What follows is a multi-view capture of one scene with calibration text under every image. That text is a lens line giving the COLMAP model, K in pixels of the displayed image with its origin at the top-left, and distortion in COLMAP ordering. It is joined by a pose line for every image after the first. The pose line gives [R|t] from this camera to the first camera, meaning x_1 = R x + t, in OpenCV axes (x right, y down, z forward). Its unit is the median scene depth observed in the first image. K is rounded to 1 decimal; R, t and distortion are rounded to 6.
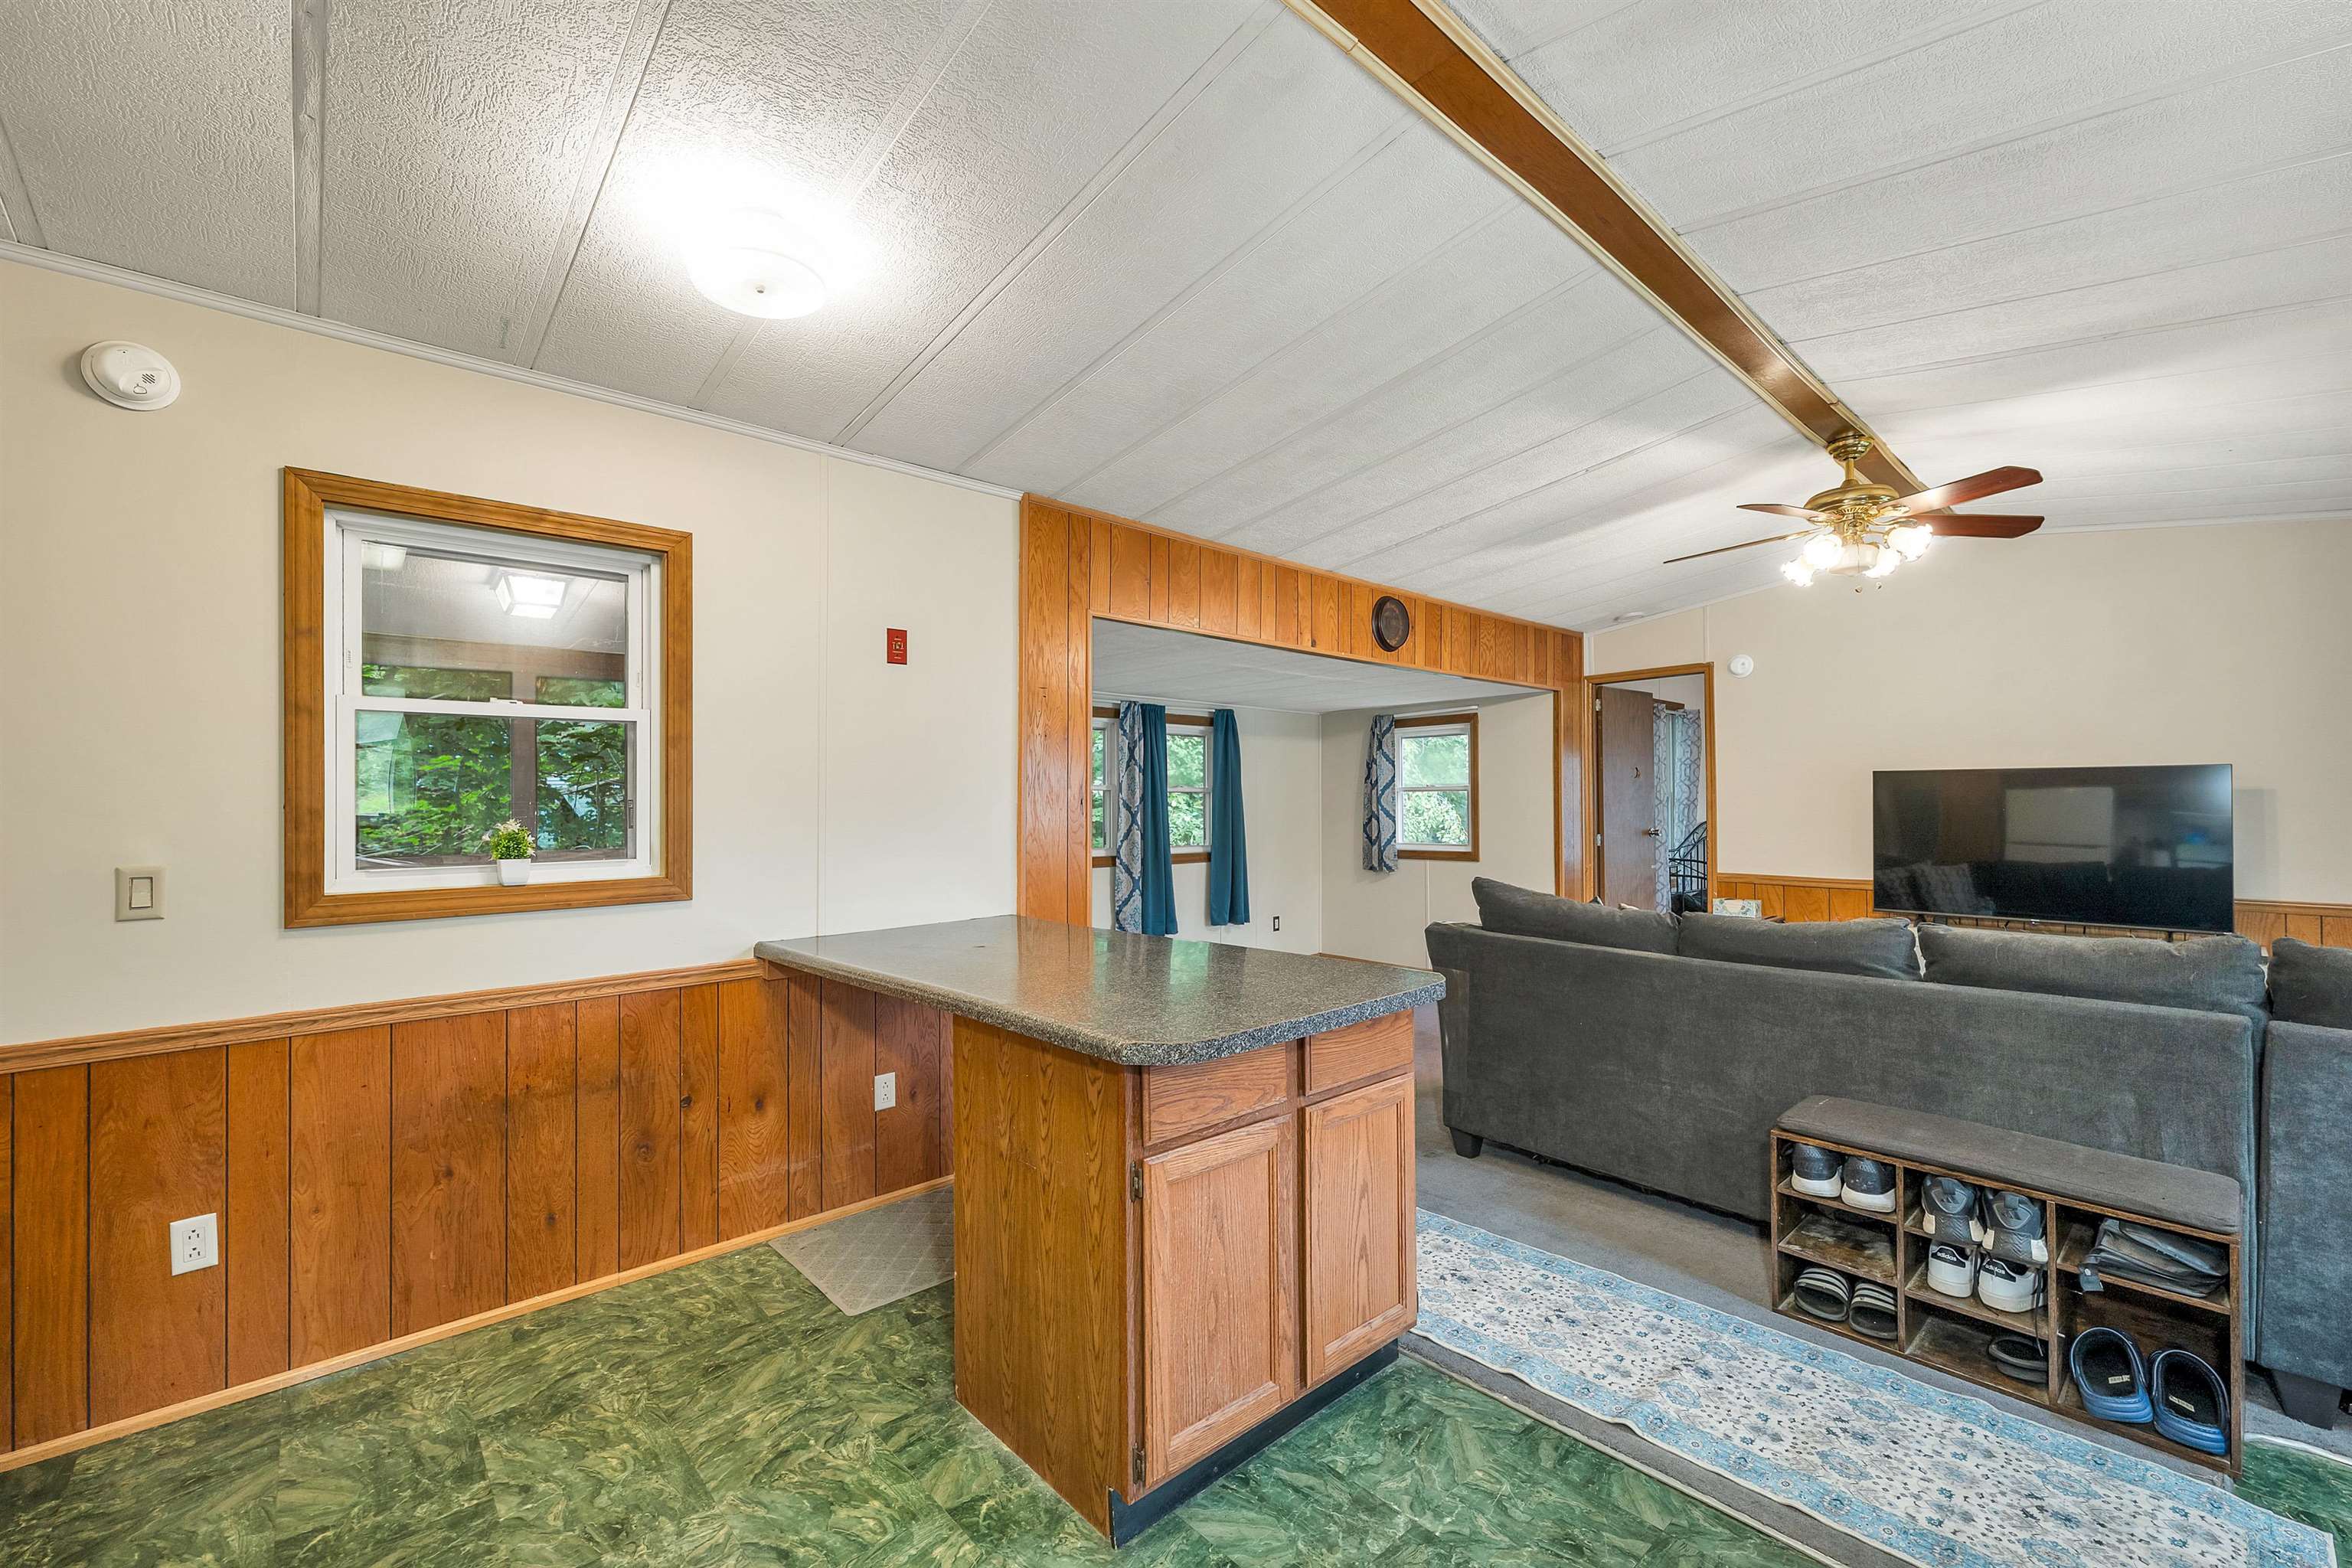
lens RADIAL K [[975.6, 0, 1177.8], [0, 975.6, 790.8], [0, 0, 1]] dist [0.005373, 0.000838]
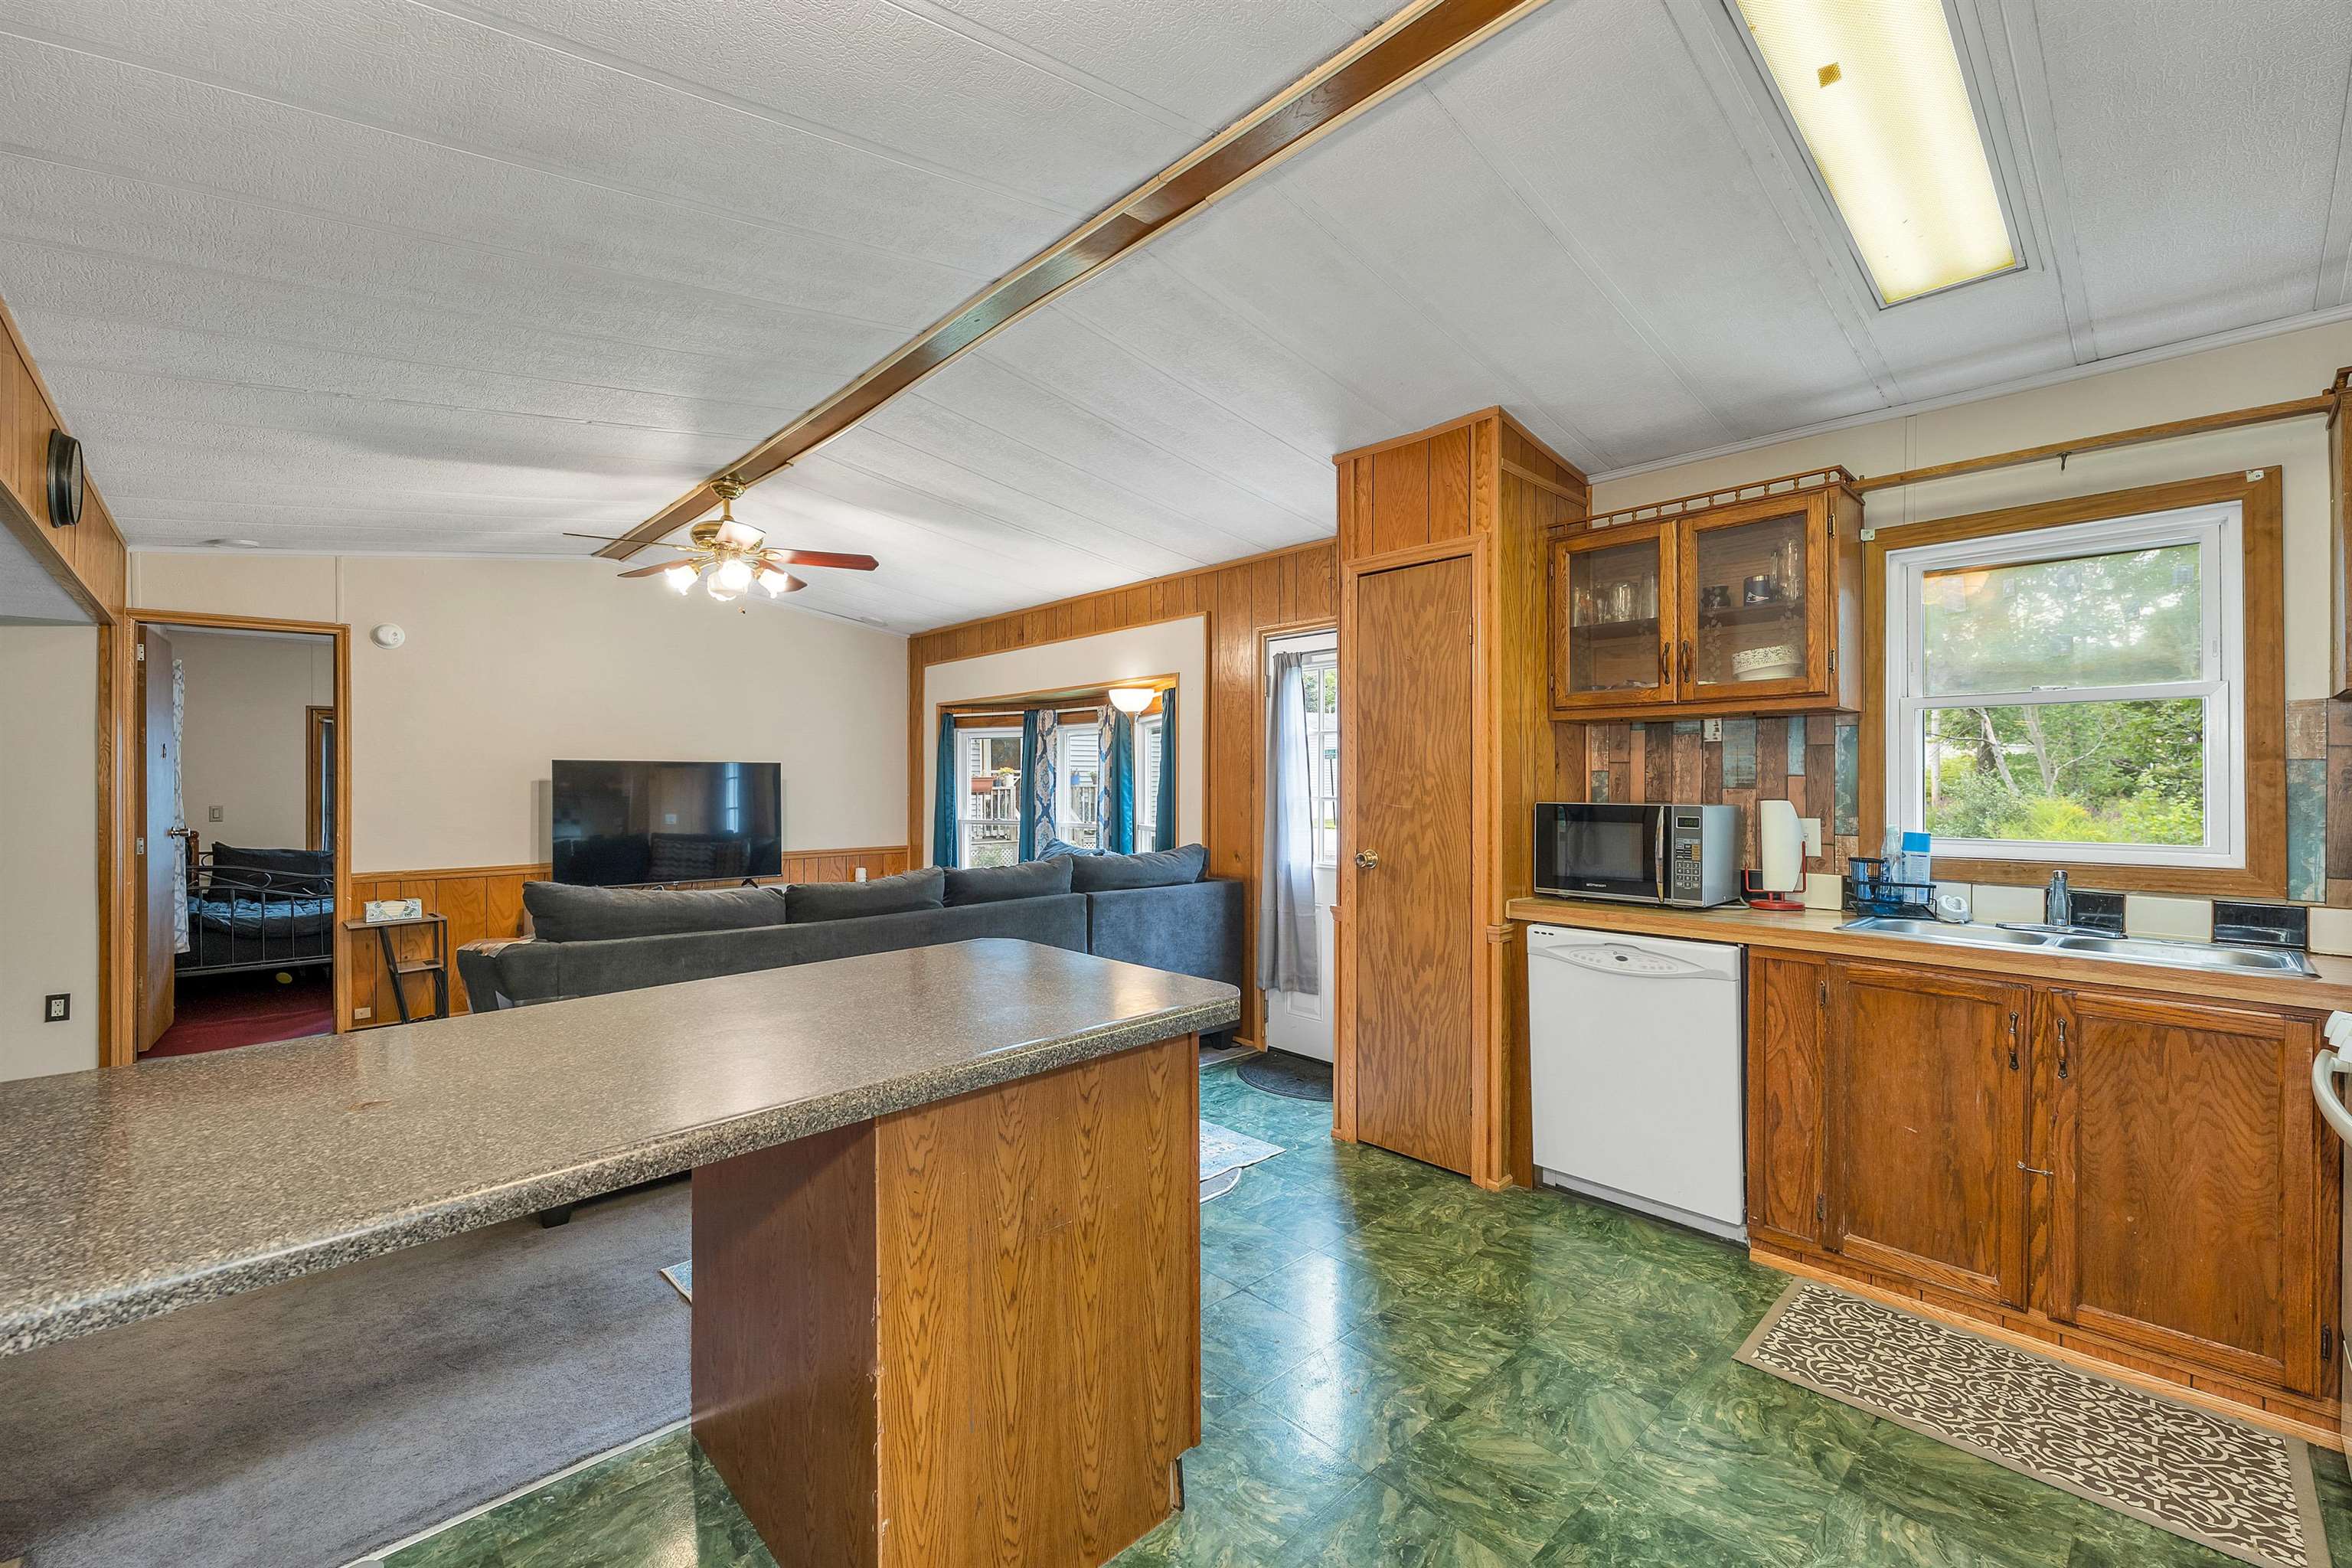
lens RADIAL K [[975.6, 0, 1180.6], [0, 975.6, 779.4], [0, 0, 1]] dist [0.005373, 0.000838]
pose [[-0.022340, 0.007062, 0.999725, -0.533460], [-0.004952, 0.999962, -0.007174, 0.007807], [-0.999738, -0.005111, -0.022304, 0.502248]]
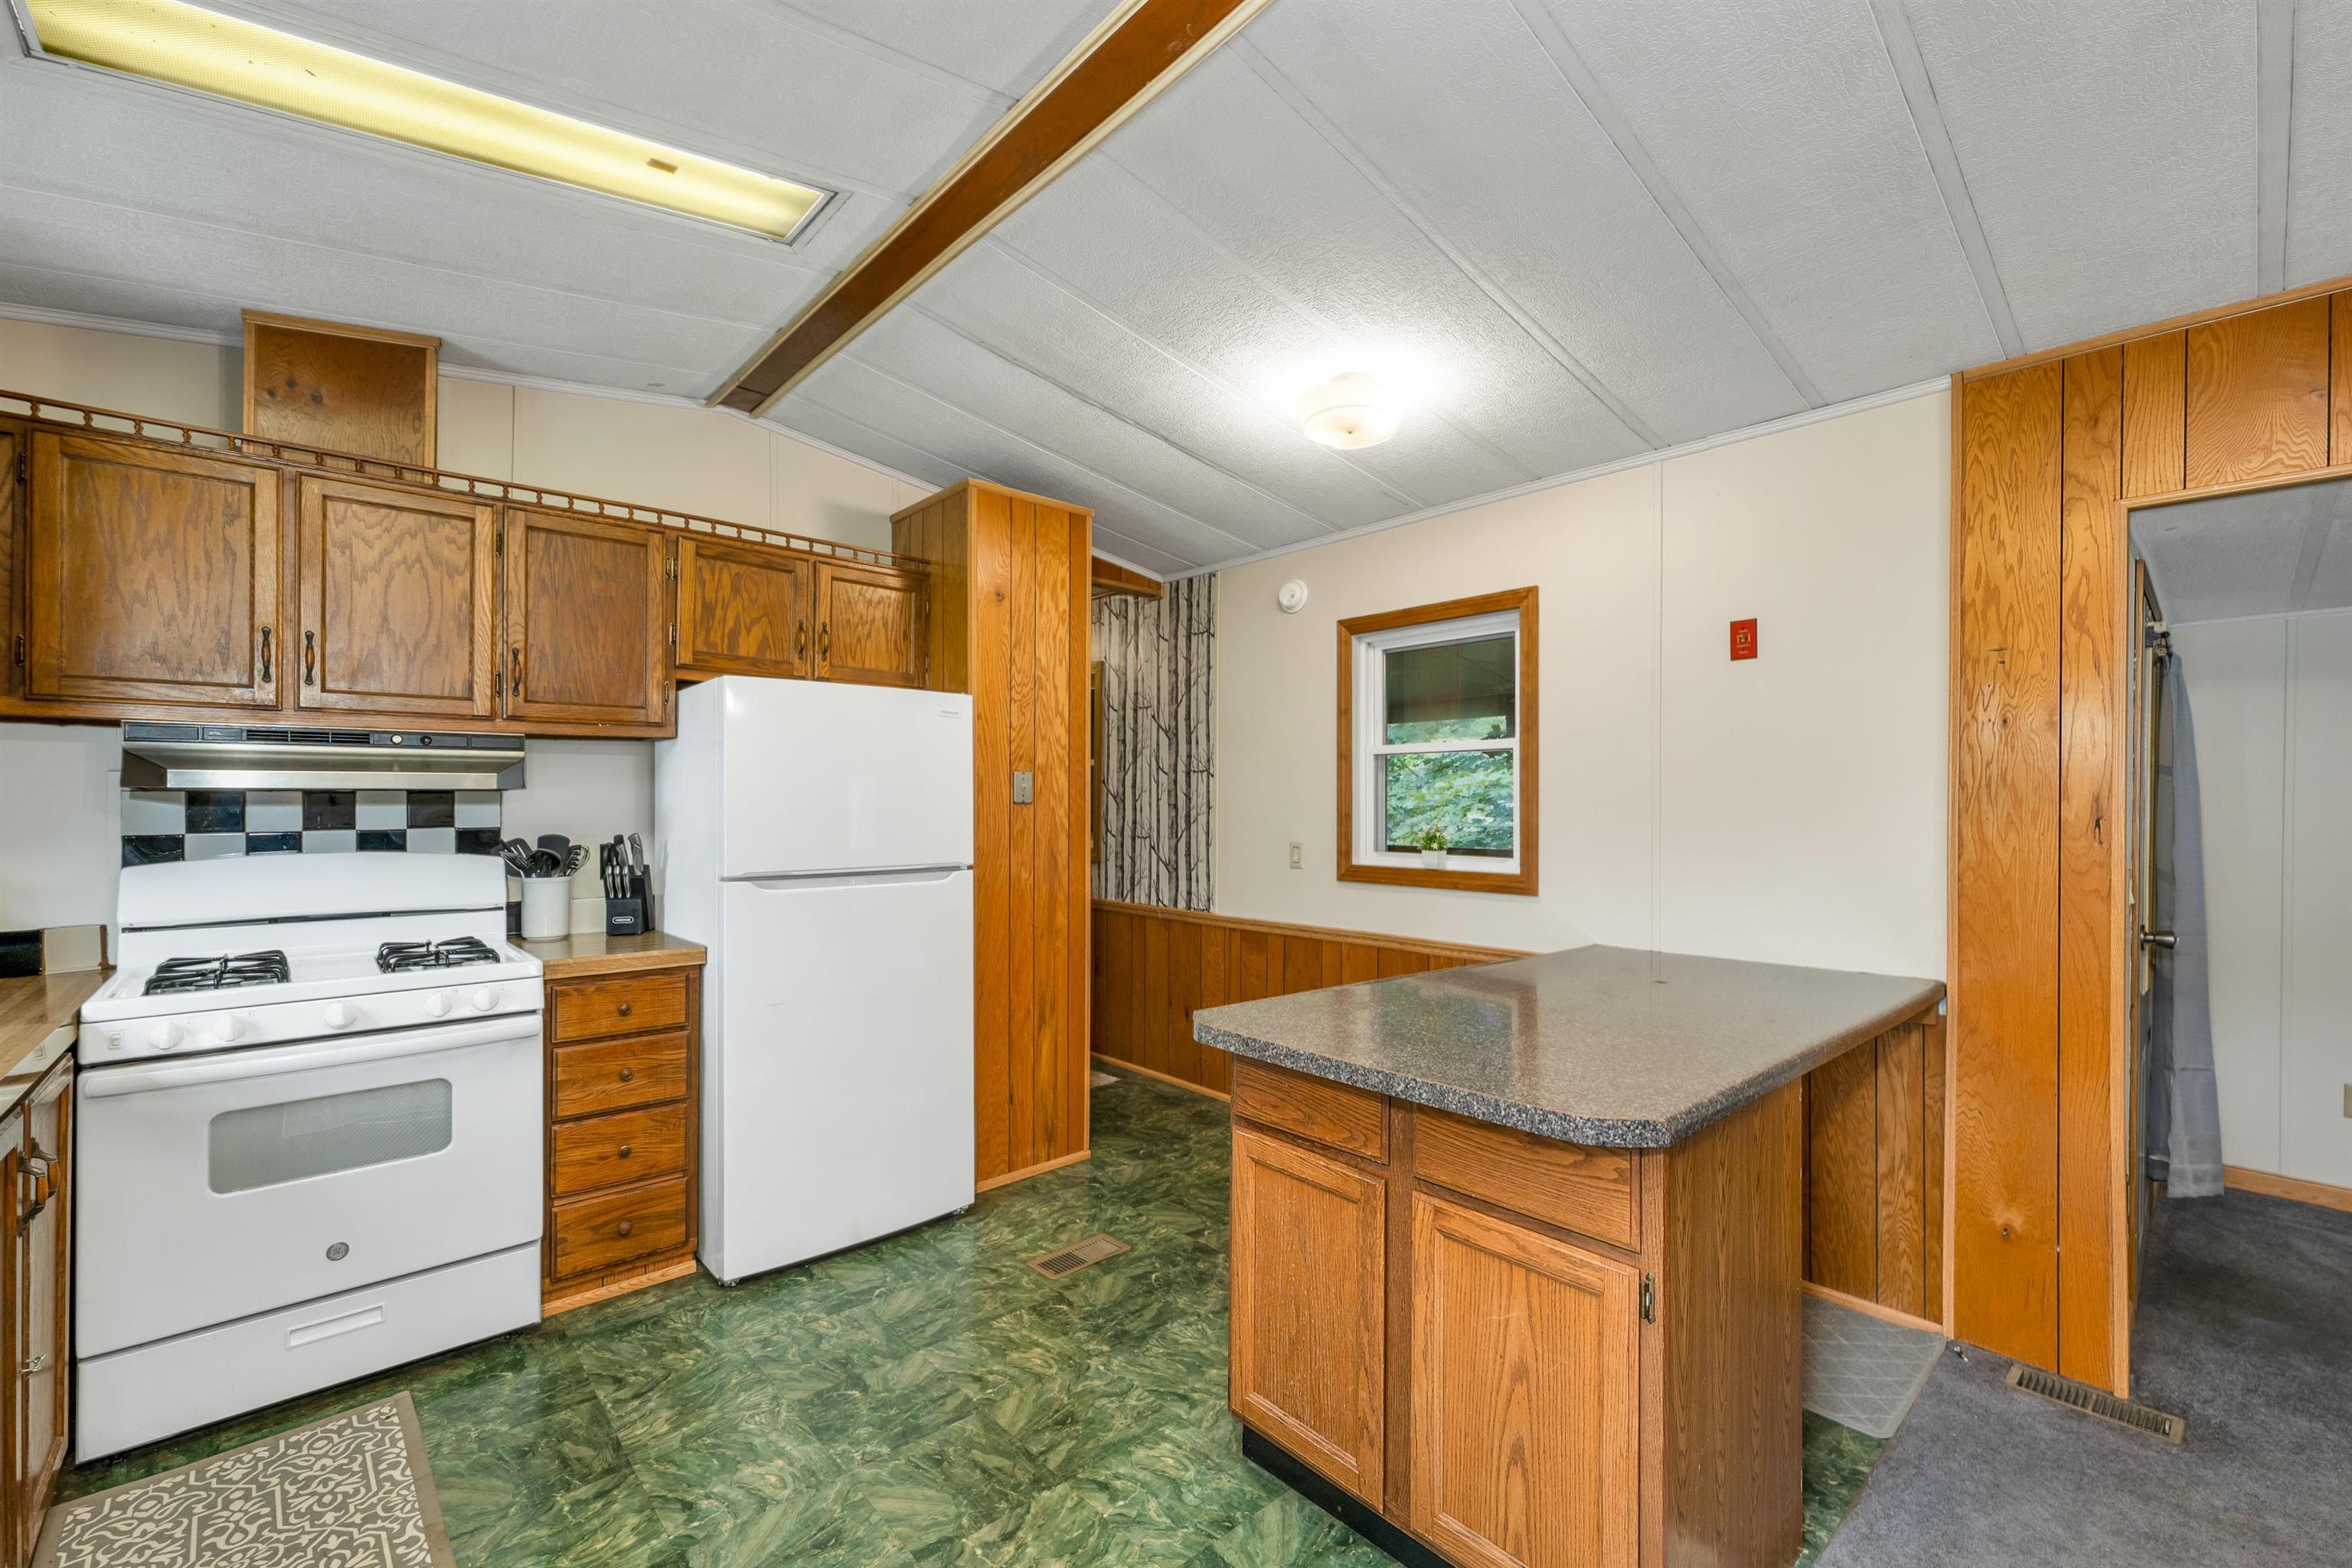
lens RADIAL K [[975.6, 0, 1186.8], [0, 975.6, 806.2], [0, 0, 1]] dist [0.005373, 0.000838]
pose [[0.007842, 0.003578, -0.999963, 0.535242], [-0.001579, 0.999992, 0.003566, -0.000638], [0.999968, 0.001551, 0.007847, 0.450118]]
